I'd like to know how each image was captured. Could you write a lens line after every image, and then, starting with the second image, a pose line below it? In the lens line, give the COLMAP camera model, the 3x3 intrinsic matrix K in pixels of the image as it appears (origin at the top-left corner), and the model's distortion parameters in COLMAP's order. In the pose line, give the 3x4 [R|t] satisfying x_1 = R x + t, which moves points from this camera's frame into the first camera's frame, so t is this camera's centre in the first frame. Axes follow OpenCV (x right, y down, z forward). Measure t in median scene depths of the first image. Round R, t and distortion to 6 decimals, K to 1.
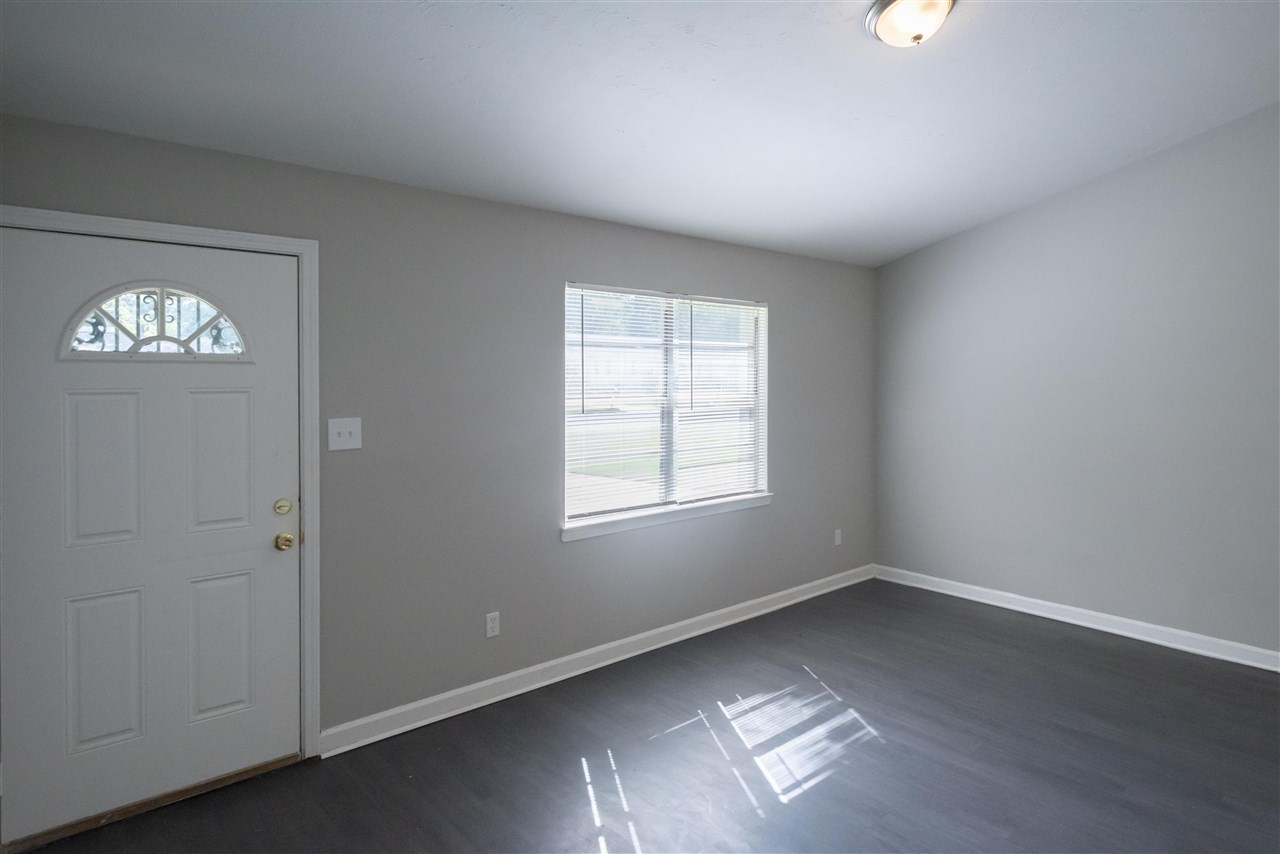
lens RADIAL K [[718.7, 0, 633.6], [0, 718.7, 413.1], [0, 0, 1]] dist [-0.018817, 0.008678]
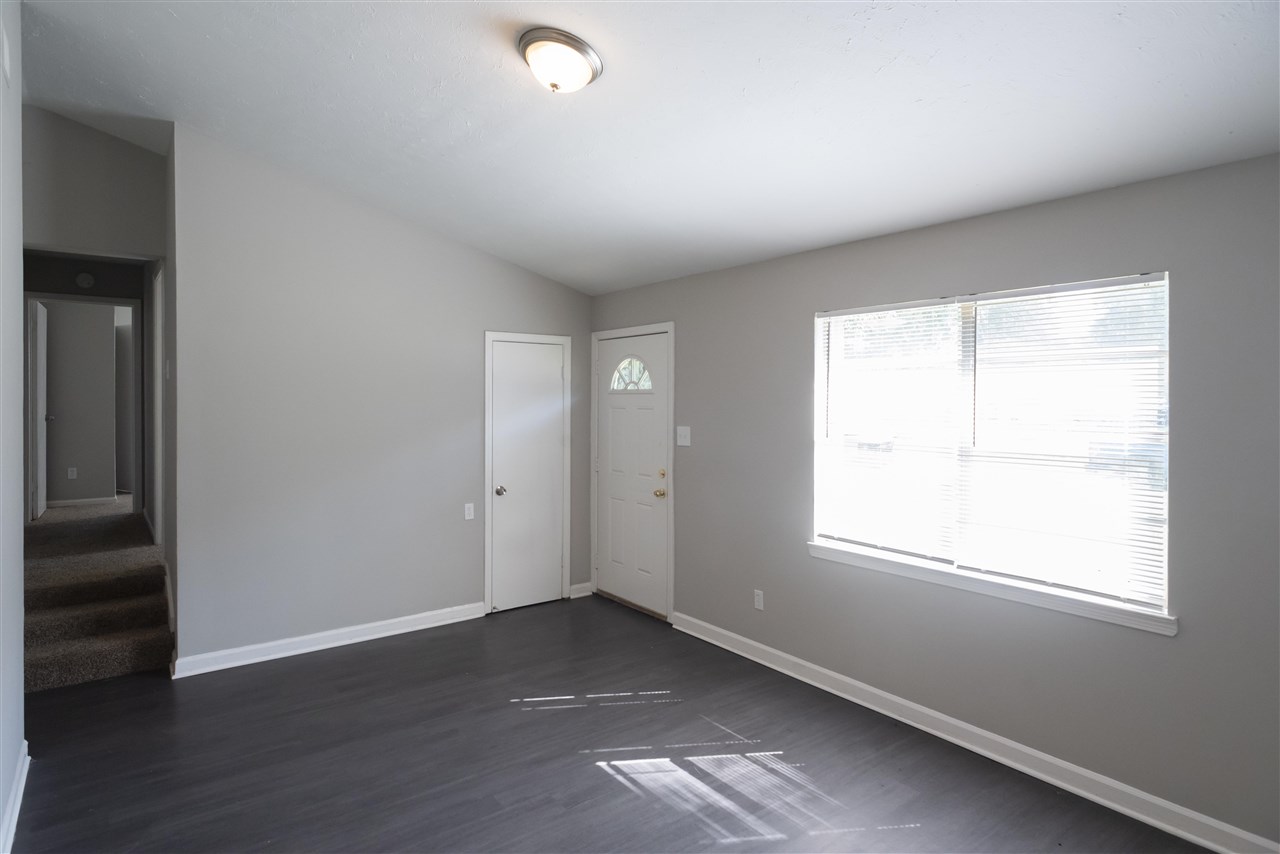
lens RADIAL K [[718.7, 0, 639.6], [0, 718.7, 423.7], [0, 0, 1]] dist [-0.018817, 0.008678]
pose [[-0.075574, 0.036713, -0.996464, 1.159186], [-0.047595, 0.998050, 0.040381, -0.056790], [0.996004, 0.050479, -0.073679, 0.958306]]
